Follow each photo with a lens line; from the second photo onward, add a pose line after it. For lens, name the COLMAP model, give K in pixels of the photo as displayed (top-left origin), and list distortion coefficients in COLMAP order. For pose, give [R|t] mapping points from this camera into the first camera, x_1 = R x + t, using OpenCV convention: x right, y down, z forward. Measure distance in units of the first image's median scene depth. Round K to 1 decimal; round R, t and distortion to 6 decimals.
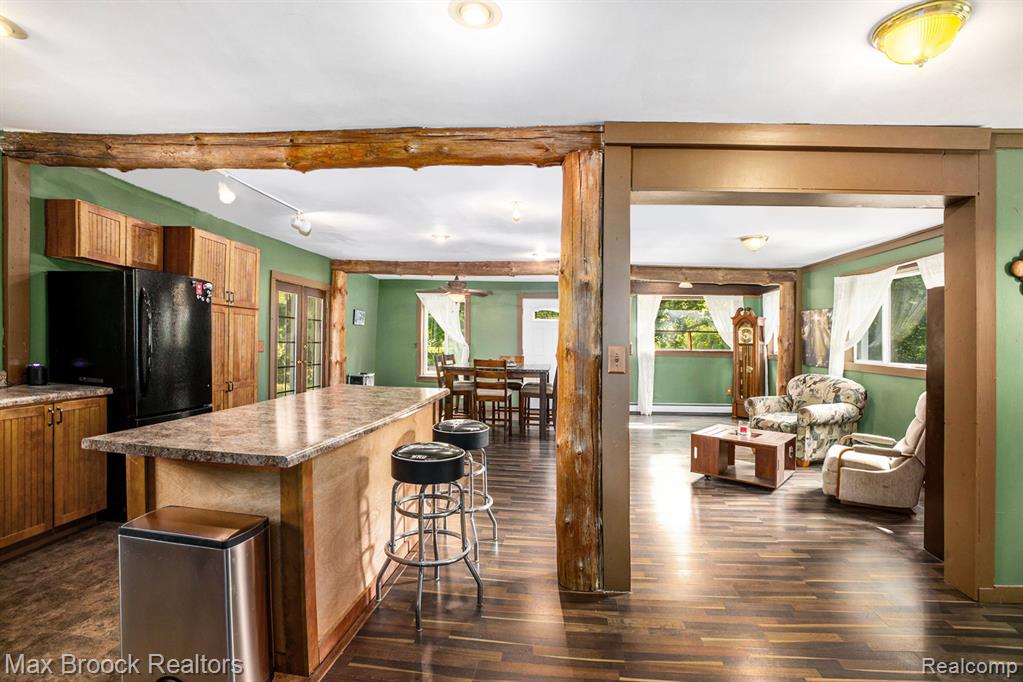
lens RADIAL K [[486.6, 0, 545.7], [0, 486.6, 336.6], [0, 0, 1]] dist [-0.055512, 0.000684]
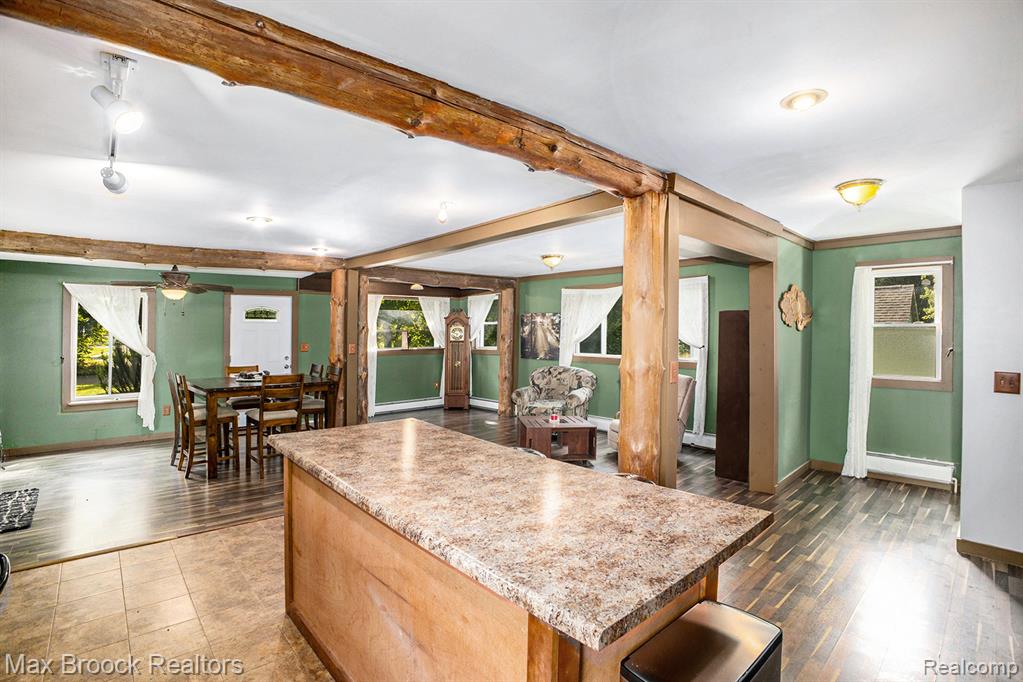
lens RADIAL K [[479.6, 0, 511.5], [0, 479.6, 341.0], [0, 0, 1]] dist [-0.105216, 0.000176]
pose [[0.708636, -0.035537, 0.704679, -0.340858], [0.014179, 0.999246, 0.036134, -0.029164], [-0.705432, -0.015614, 0.708606, 0.163375]]
